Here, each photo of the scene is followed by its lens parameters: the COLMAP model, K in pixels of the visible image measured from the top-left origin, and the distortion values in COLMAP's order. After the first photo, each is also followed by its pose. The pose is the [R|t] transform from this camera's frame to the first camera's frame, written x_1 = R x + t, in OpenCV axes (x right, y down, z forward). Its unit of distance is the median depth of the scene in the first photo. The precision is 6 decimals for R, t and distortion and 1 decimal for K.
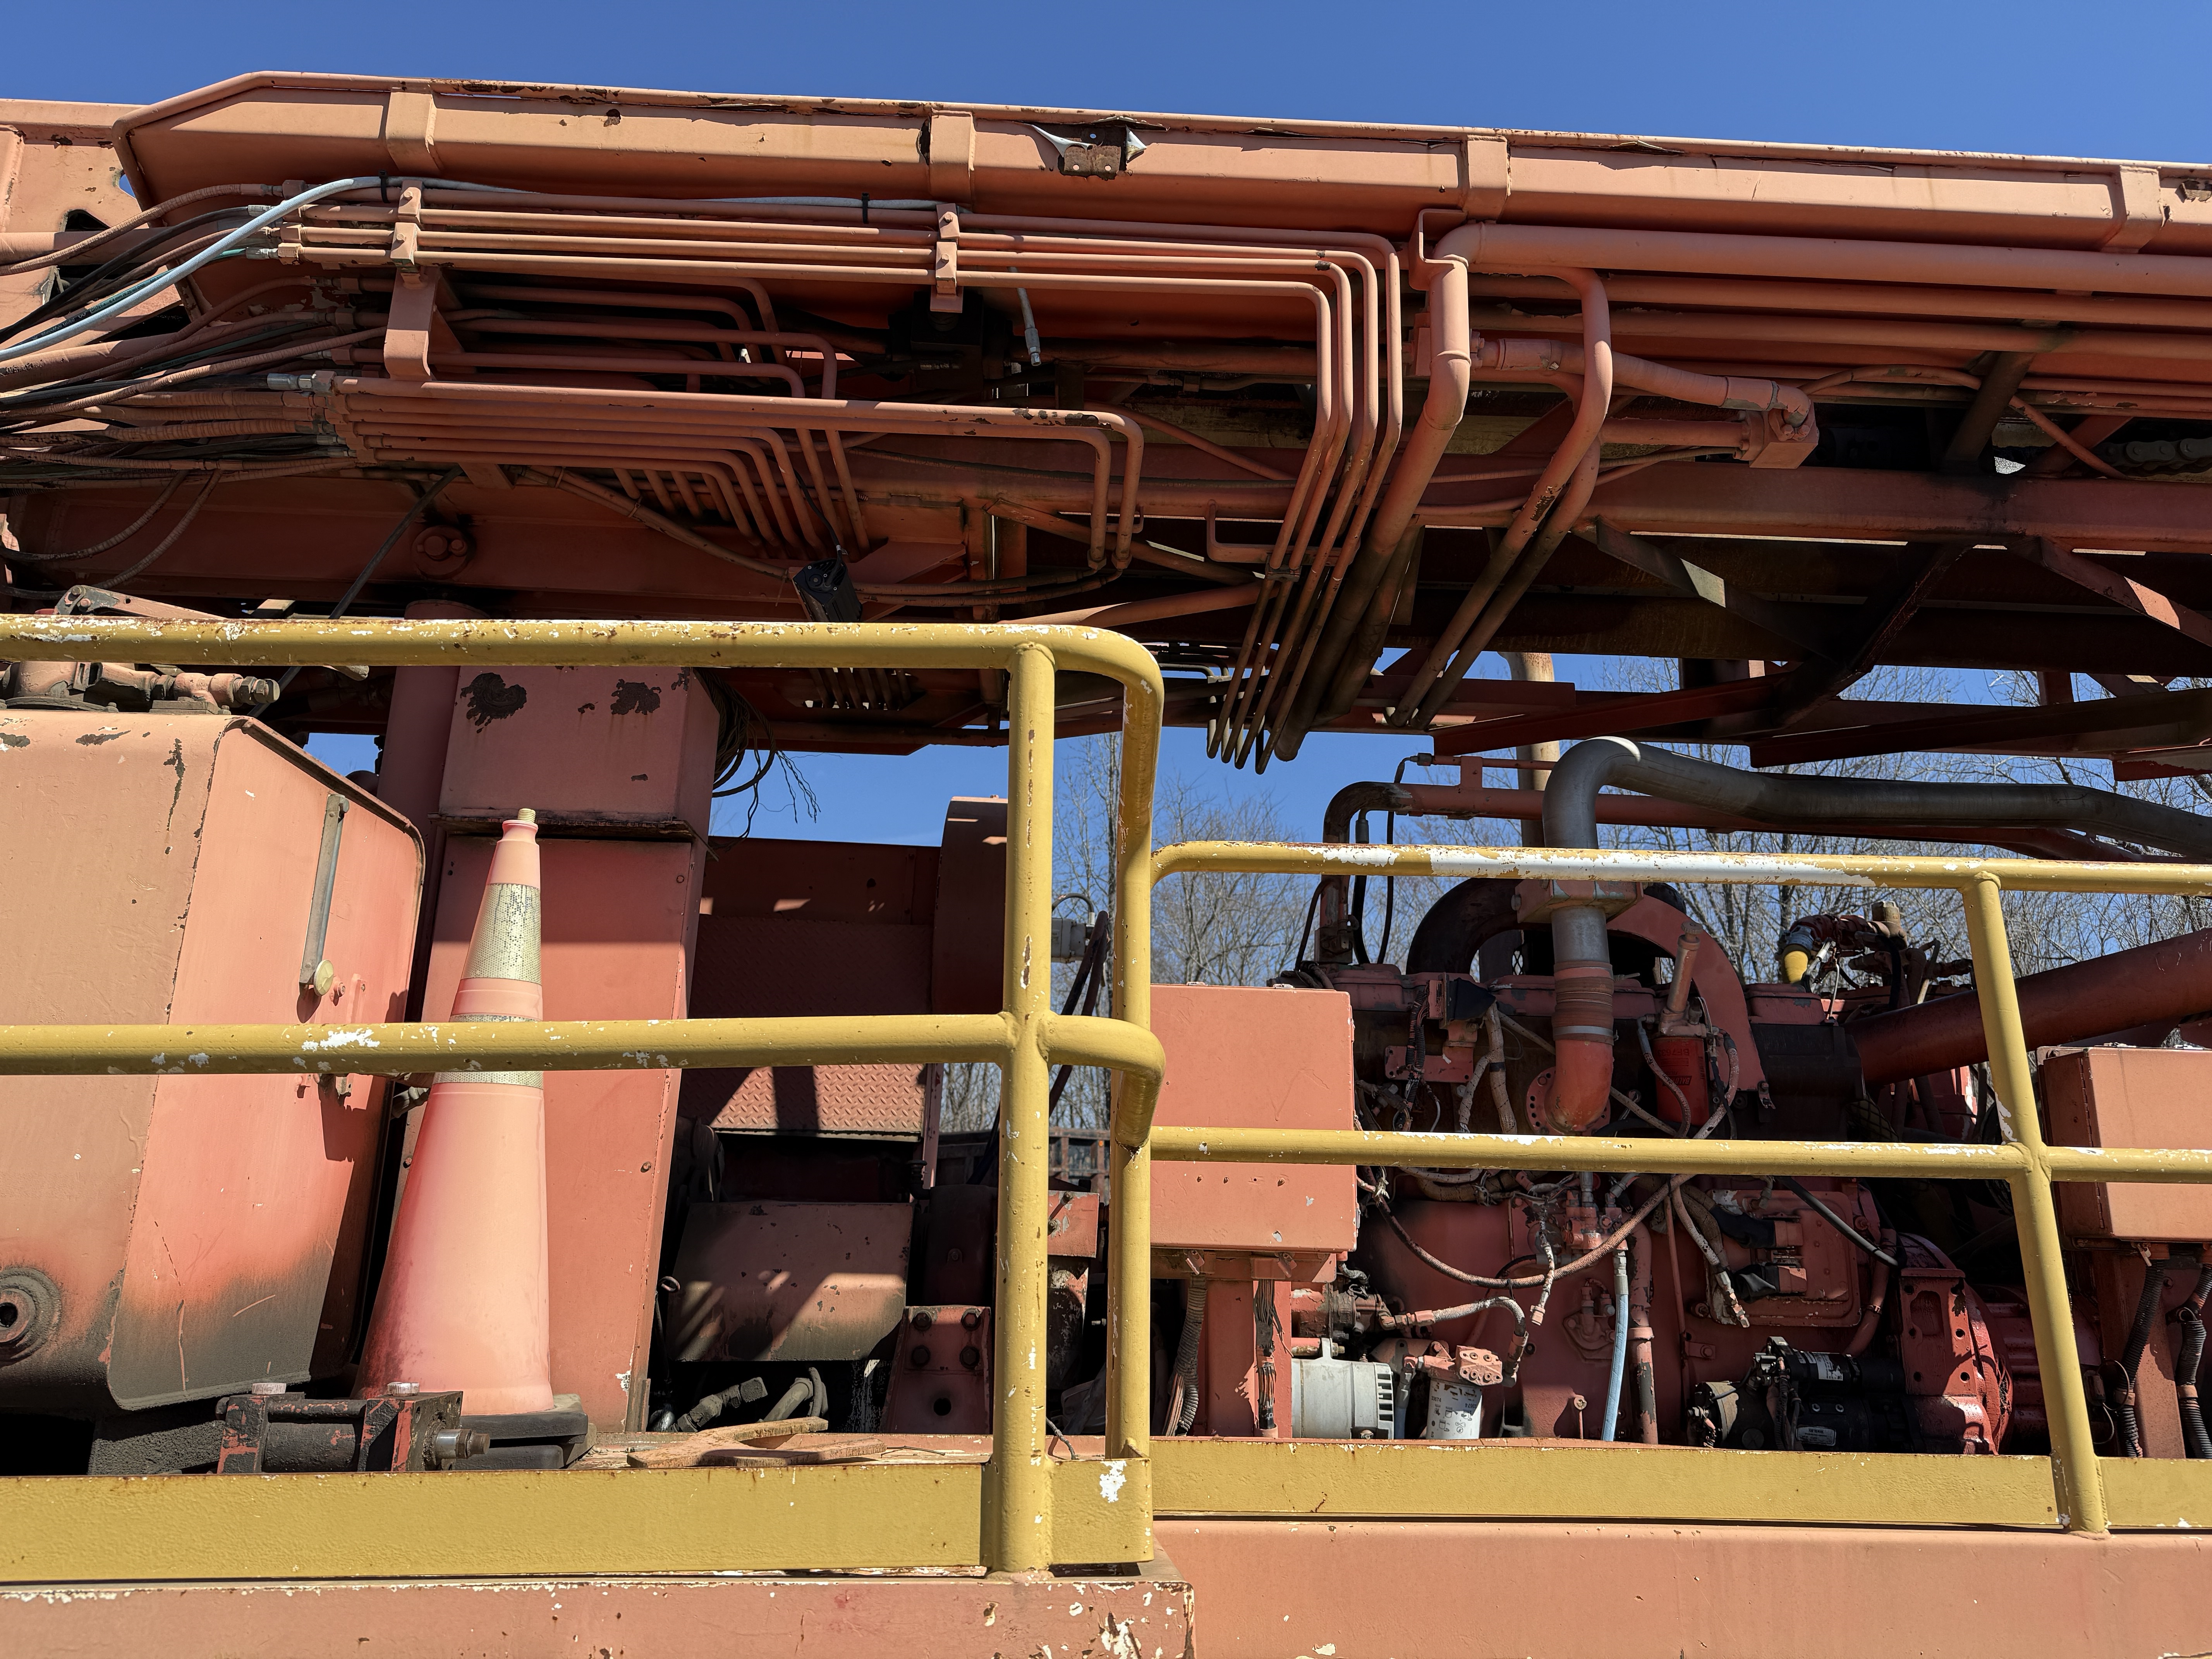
lens RADIAL K [[1554.5, 0, 1106.0], [0, 1554.5, 829.5], [0, 0, 1]] dist [0.029720, -0.027852]
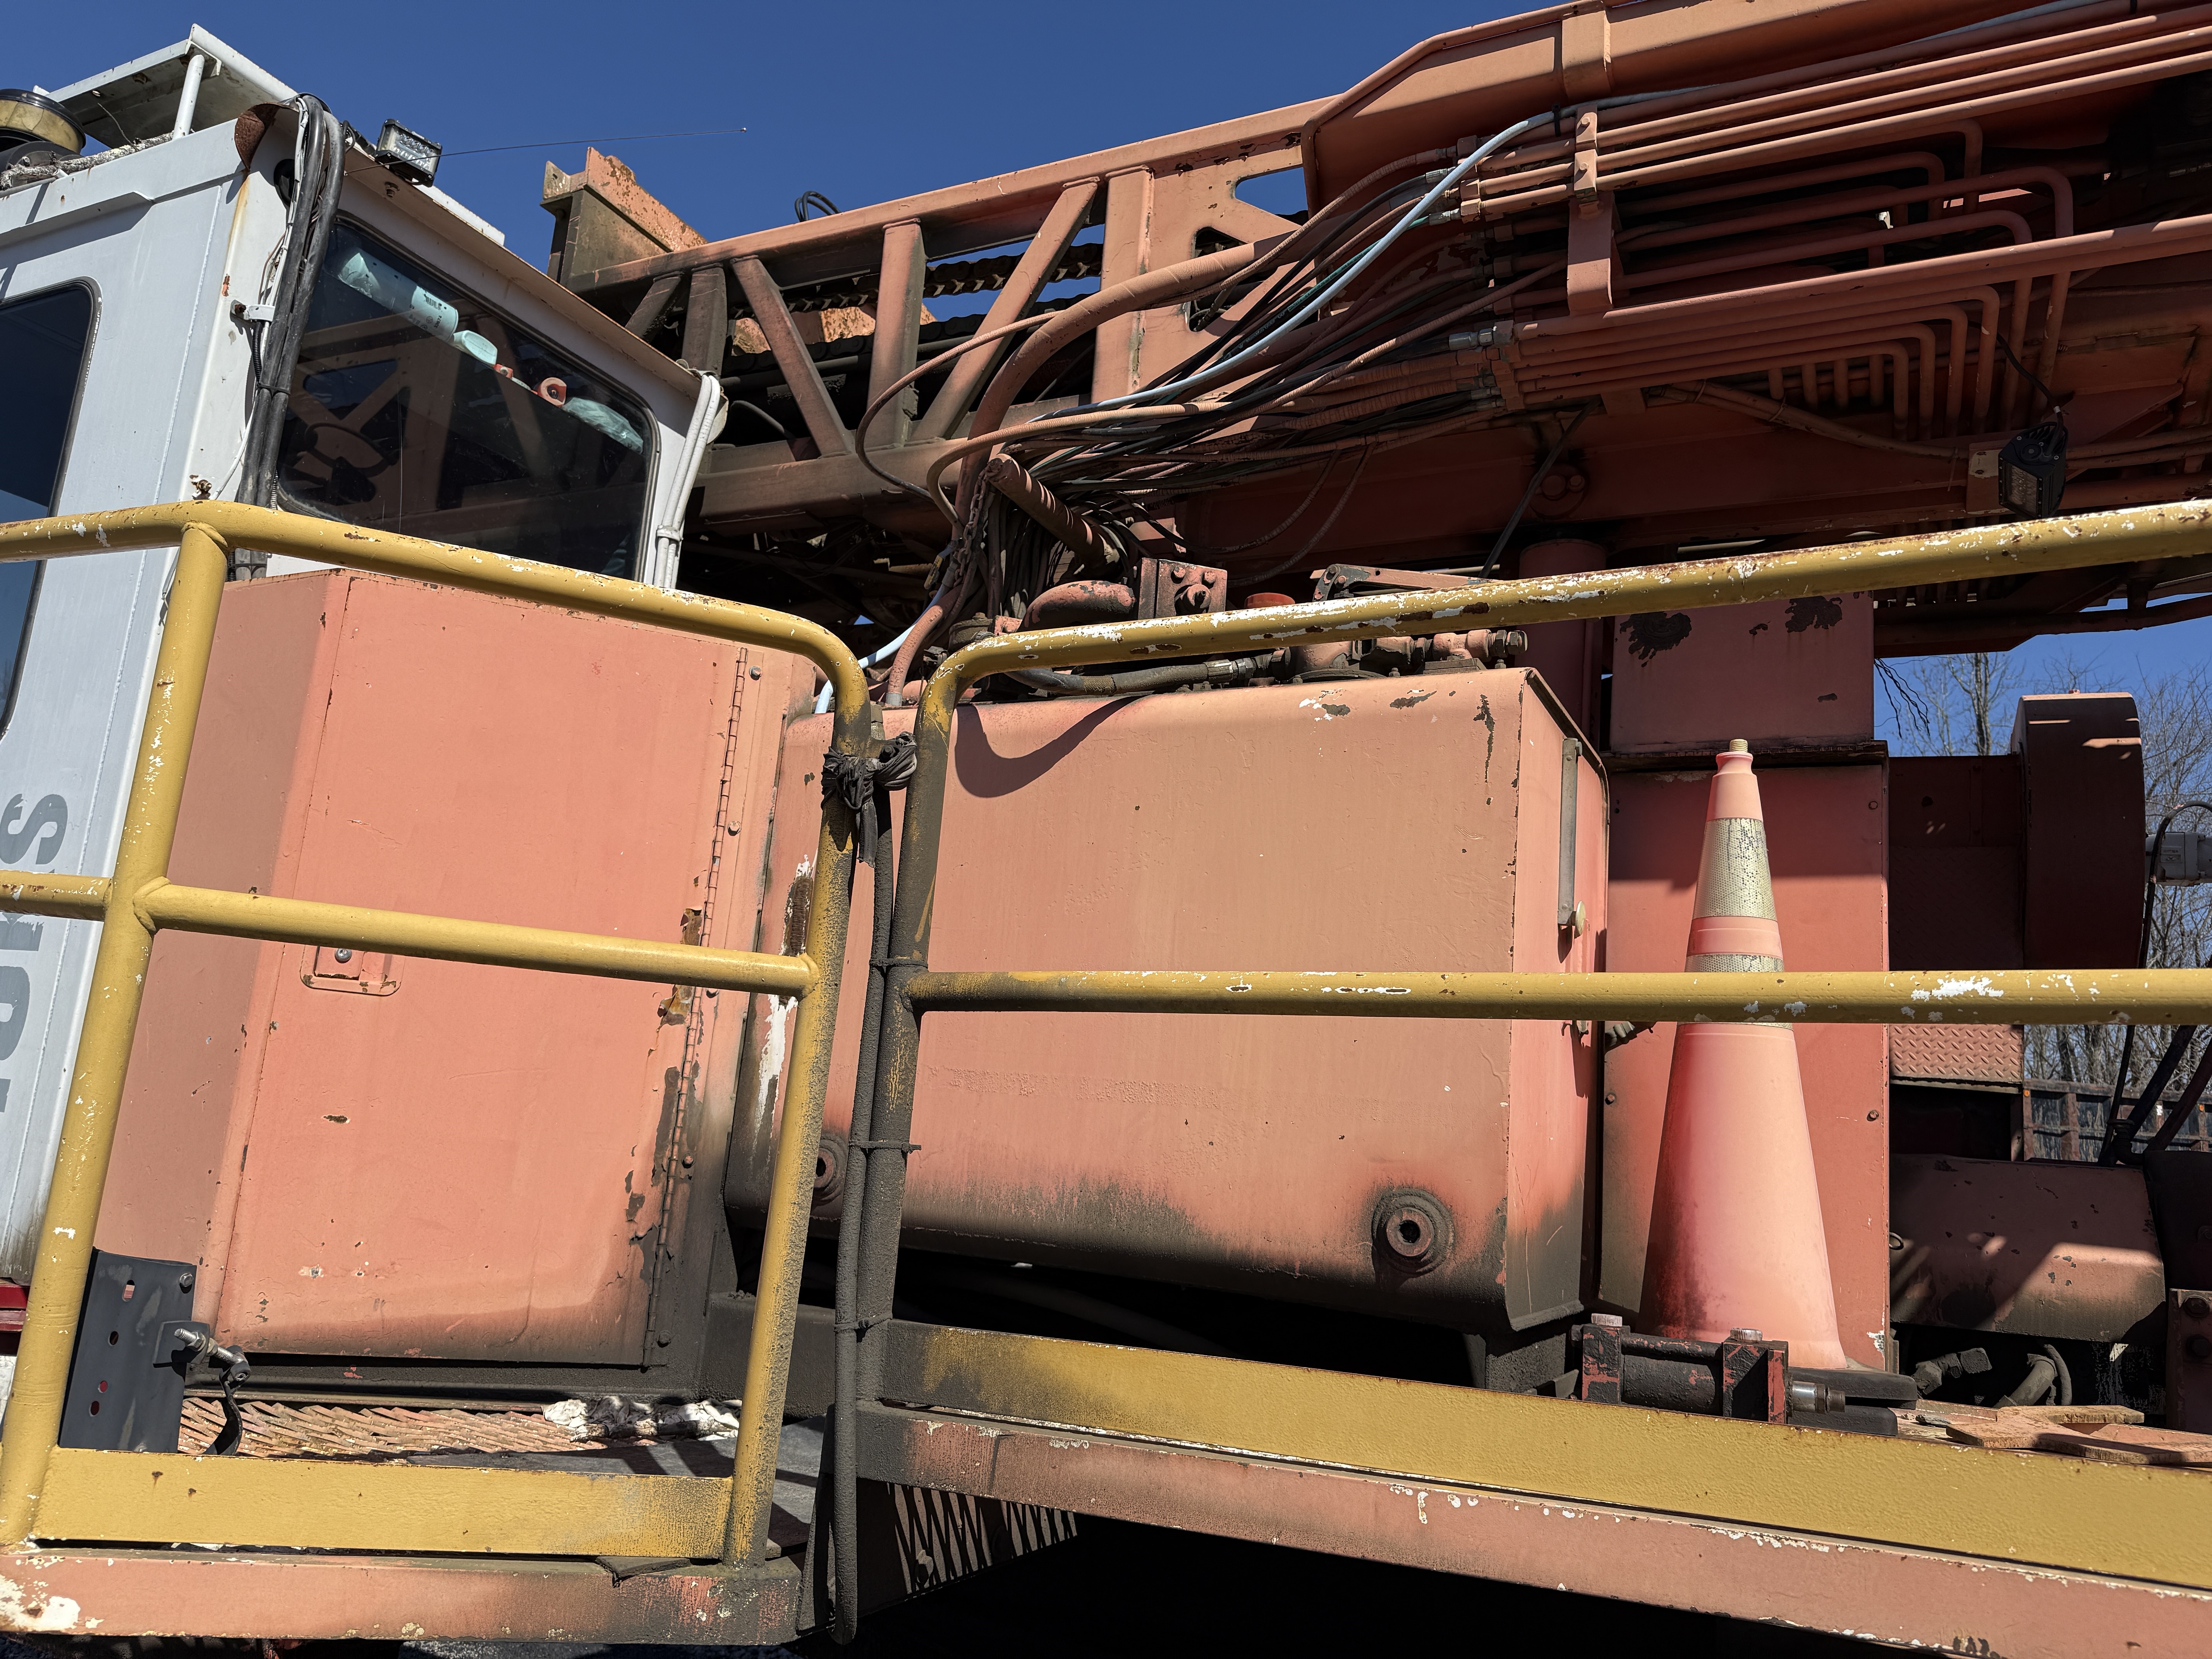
lens RADIAL K [[1555.4, 0, 1106.0], [0, 1555.4, 829.5], [0, 0, 1]] dist [0.060023, -0.055442]
pose [[0.876337, -0.047903, -0.479311, -0.197943], [0.069327, 0.997226, 0.027089, -0.008606], [0.476684, -0.056969, 0.877227, -0.025135]]
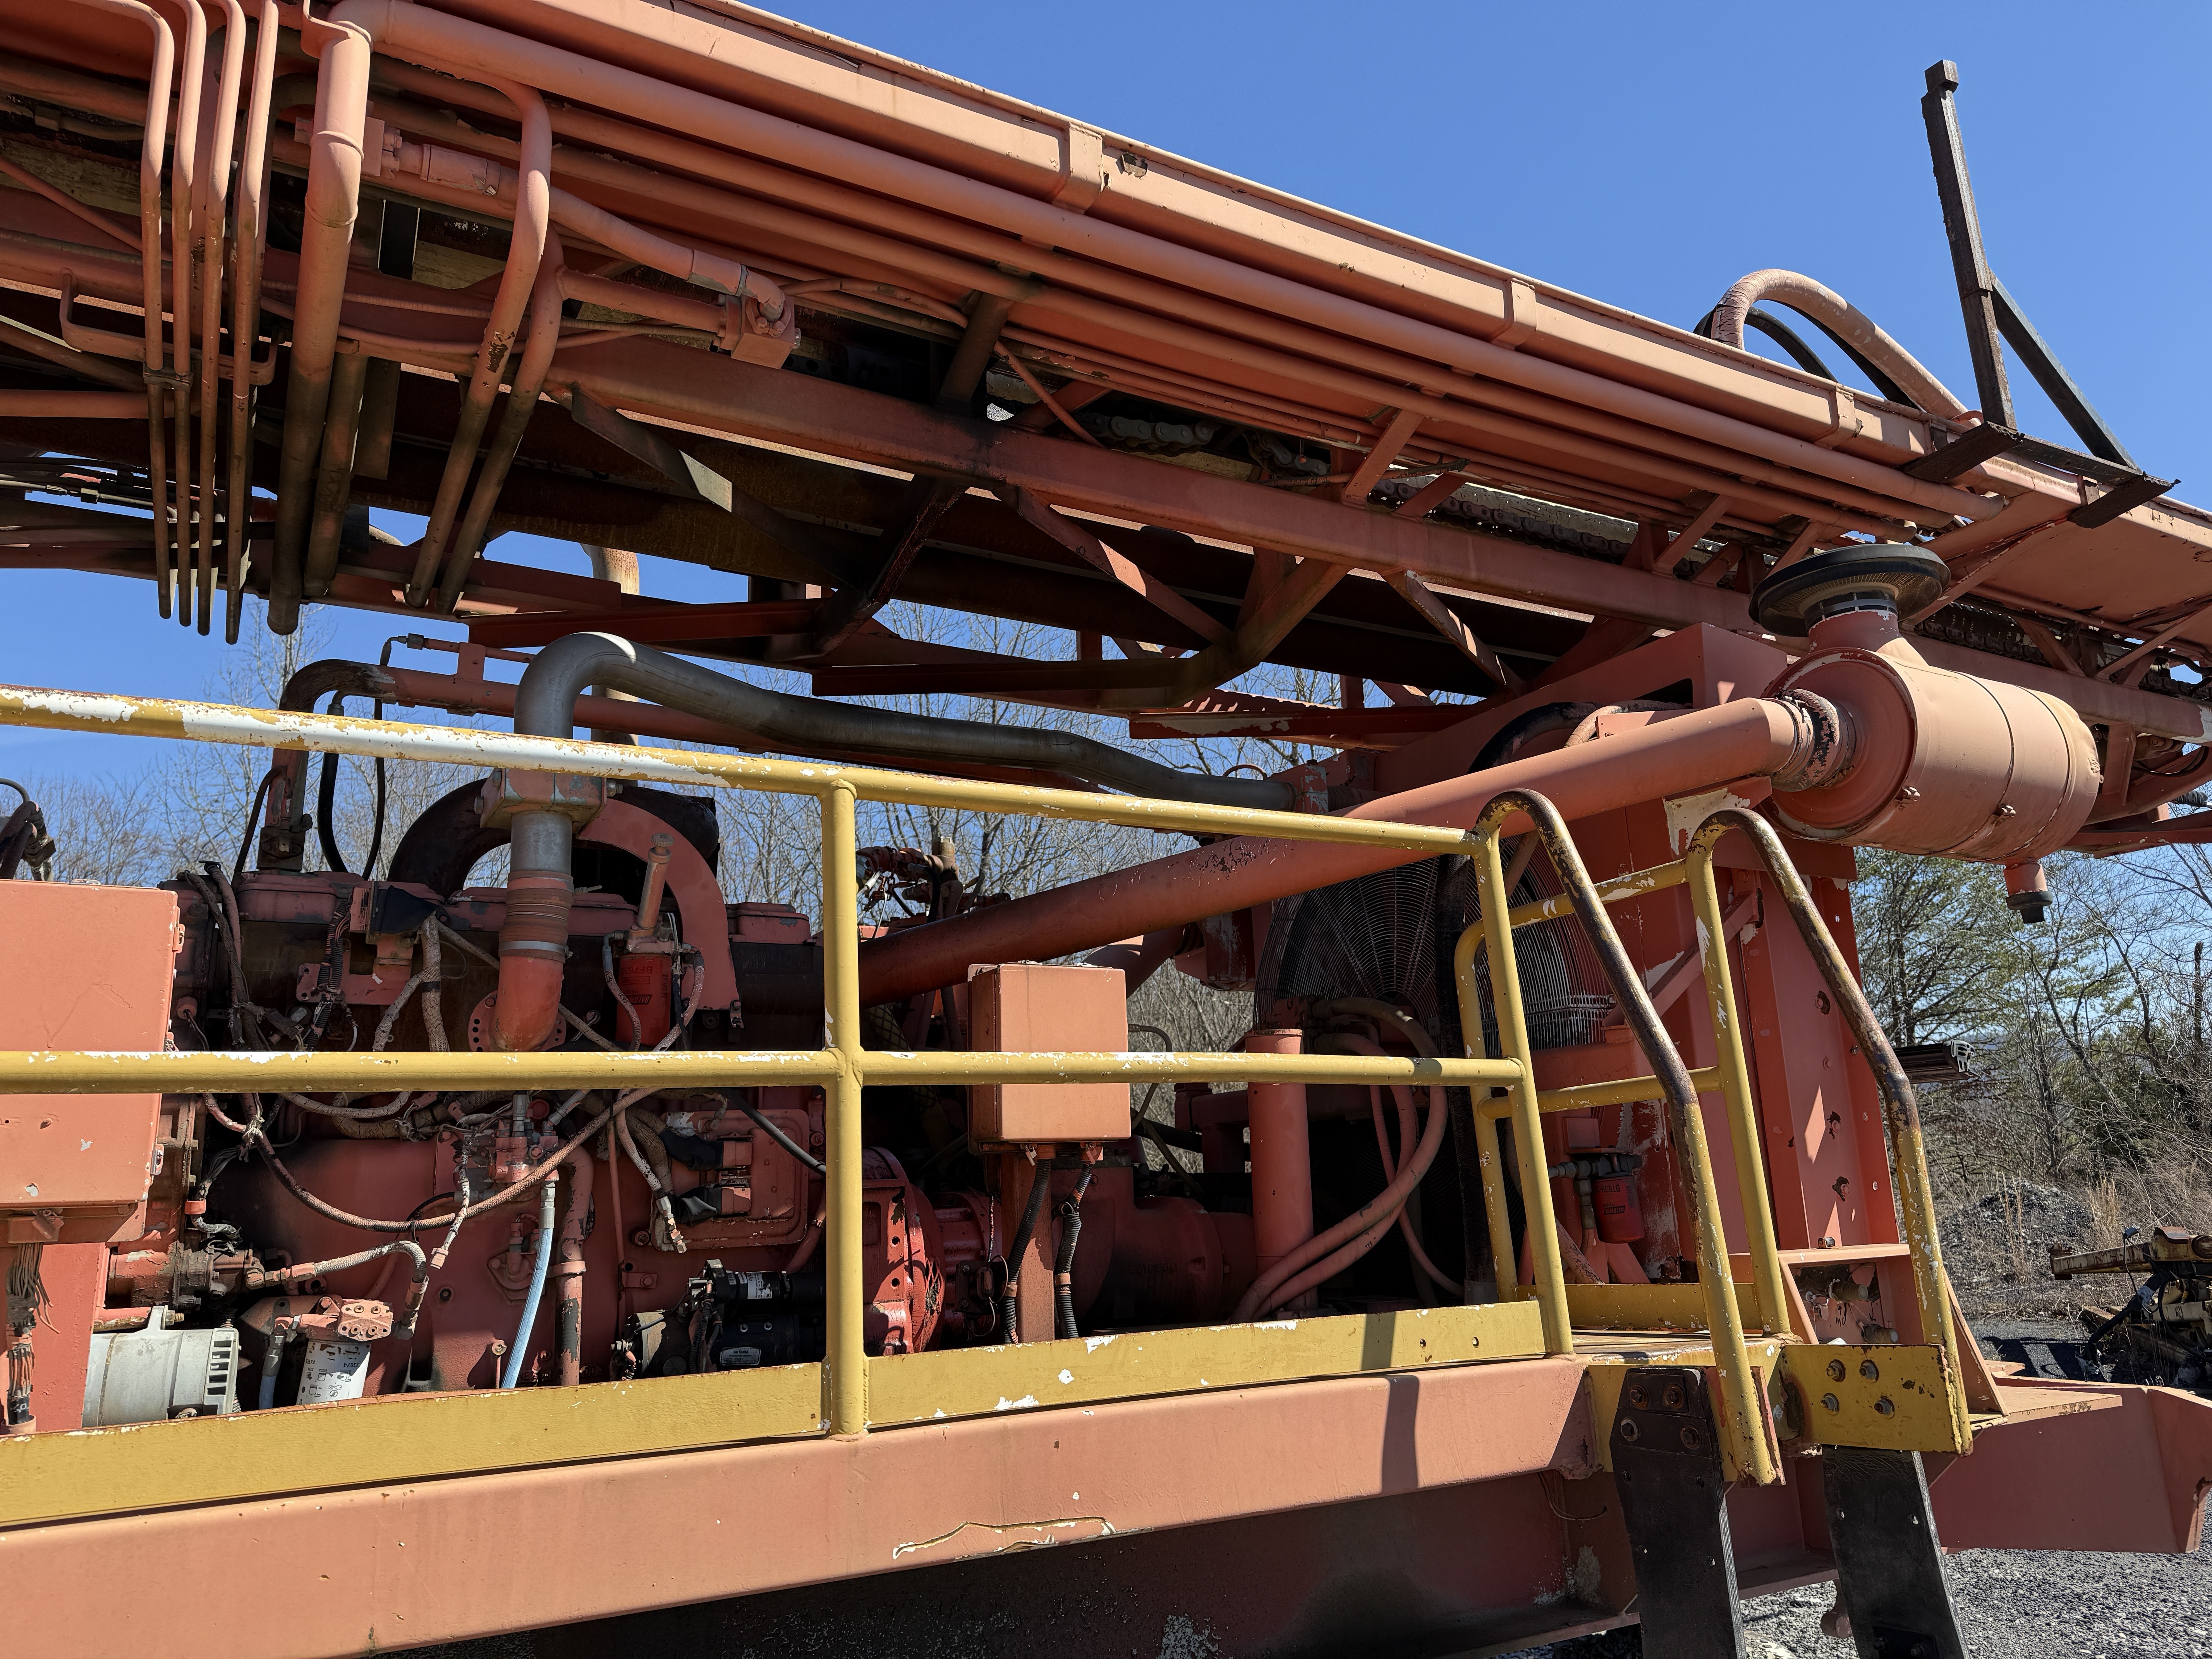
lens RADIAL K [[1532.5, 0, 1106.0], [0, 1532.5, 829.5], [0, 0, 1]] dist [0.093267, -0.150242]
pose [[0.888942, 0.050378, 0.455242, 0.211593], [-0.066345, 0.997613, 0.019154, 0.023325], [-0.453190, -0.047230, 0.890162, 0.043538]]
